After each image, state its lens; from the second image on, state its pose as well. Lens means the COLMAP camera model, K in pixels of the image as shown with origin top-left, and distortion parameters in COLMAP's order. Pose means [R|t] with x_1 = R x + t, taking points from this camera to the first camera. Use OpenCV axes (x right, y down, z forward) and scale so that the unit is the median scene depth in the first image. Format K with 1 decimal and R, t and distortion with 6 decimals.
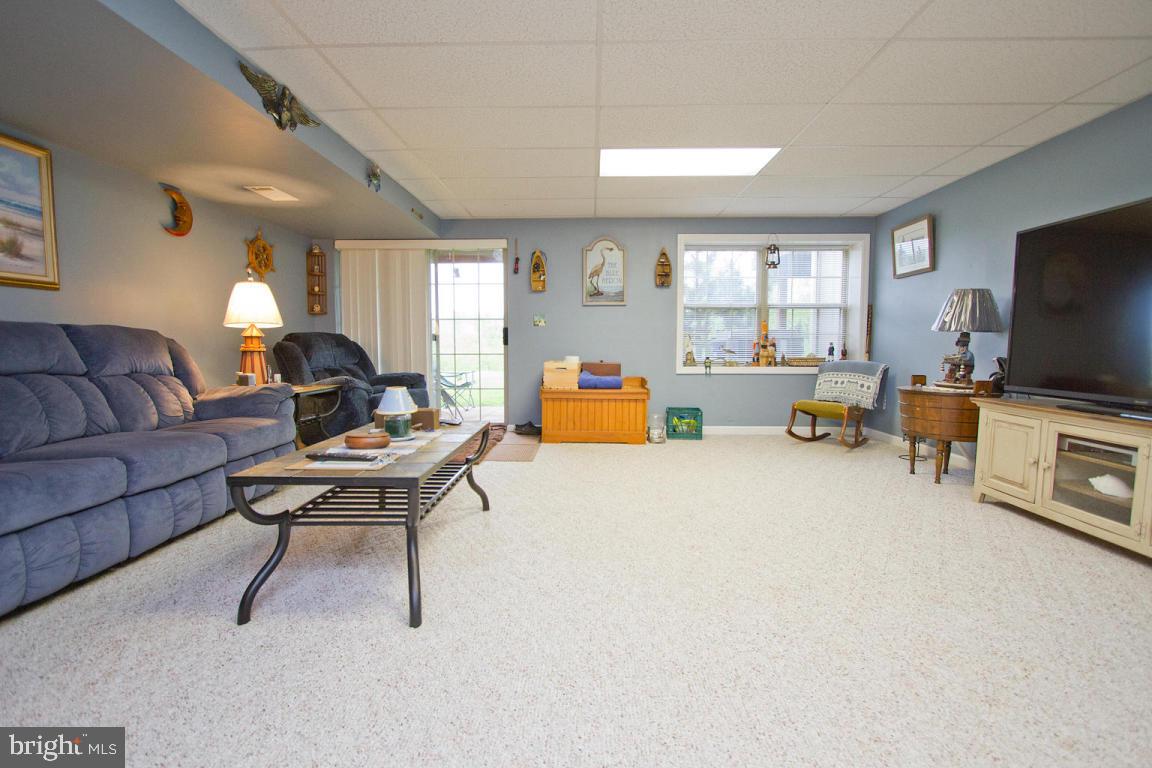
lens RADIAL K [[528.1, 0, 568.5], [0, 528.1, 386.8], [0, 0, 1]] dist [-0.013816, 0.000815]
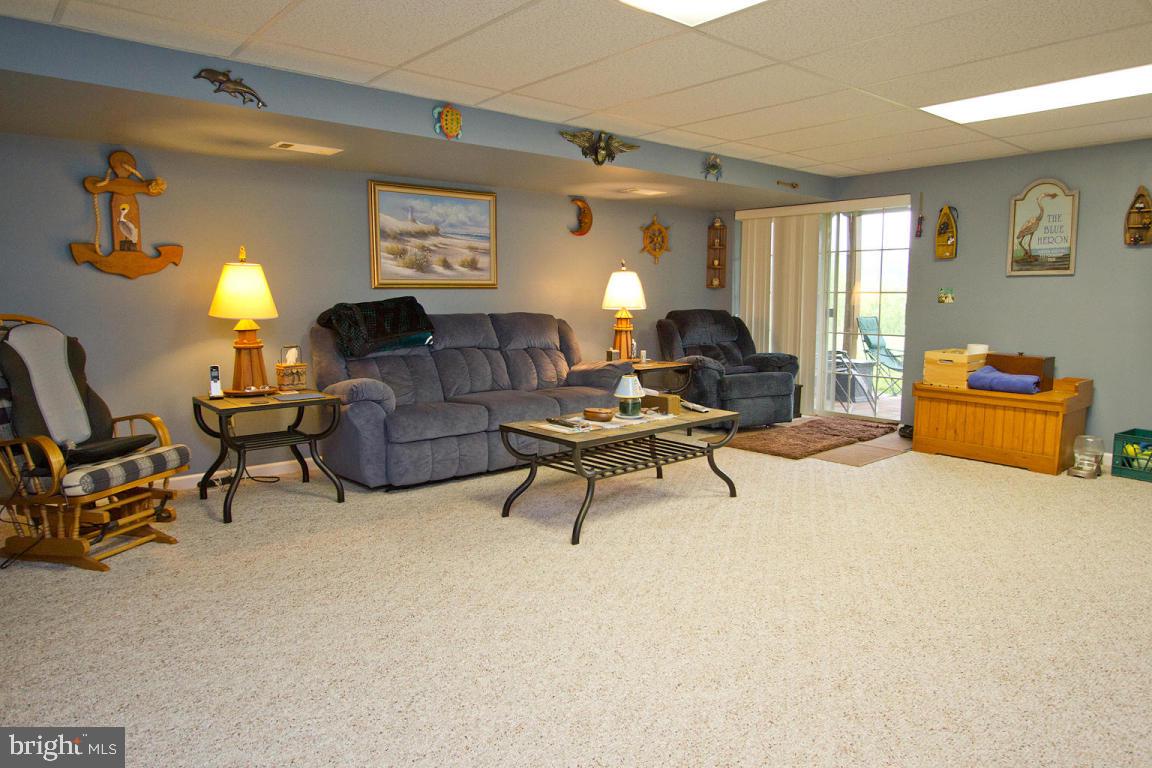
lens RADIAL K [[711.6, 0, 587.8], [0, 711.6, 381.7], [0, 0, 1]] dist [-0.004344, 0.000387]
pose [[0.688632, 0.088189, -0.719729, 0.406781], [-0.058025, 0.996096, 0.066534, -0.045716], [0.722786, -0.004055, 0.691060, -0.121006]]
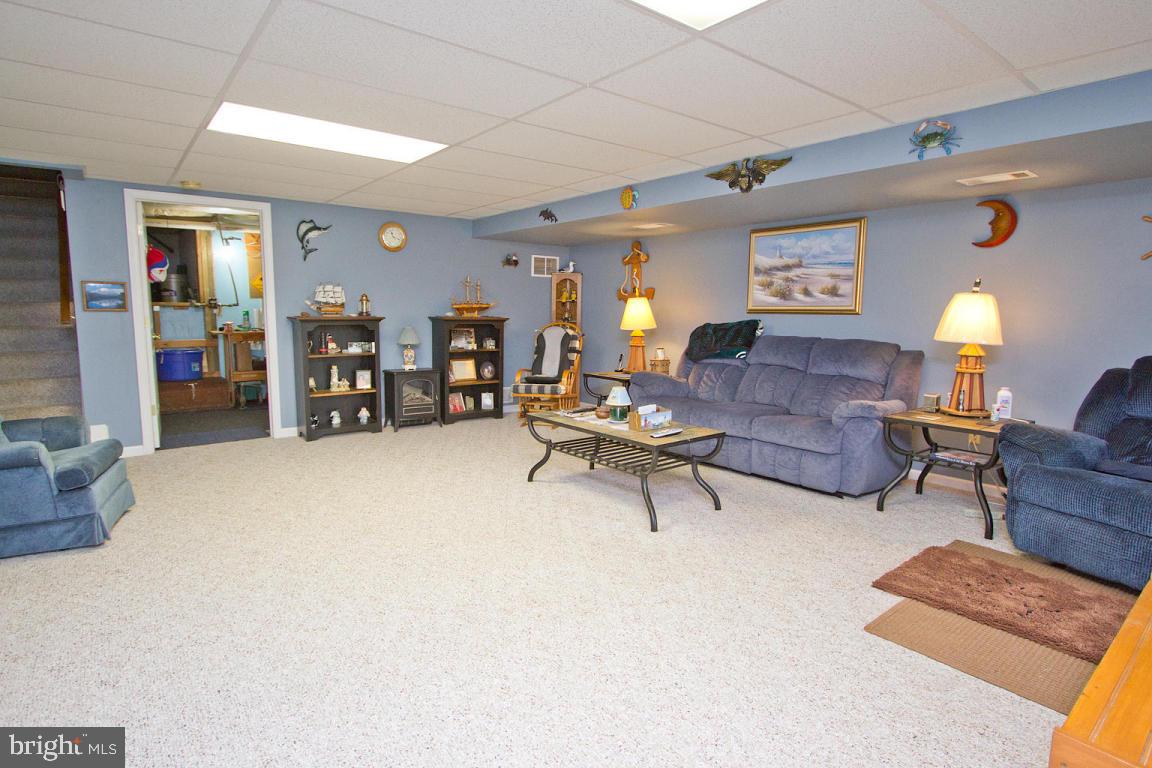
lens RADIAL K [[584.3, 0, 568.6], [0, 584.3, 375.3], [0, 0, 1]] dist [-0.011930, 0.000092]
pose [[-0.746519, 0.057635, -0.662863, 0.424651], [-0.072159, 0.983352, 0.166767, -0.143862], [0.661440, 0.172327, -0.729932, 1.036815]]
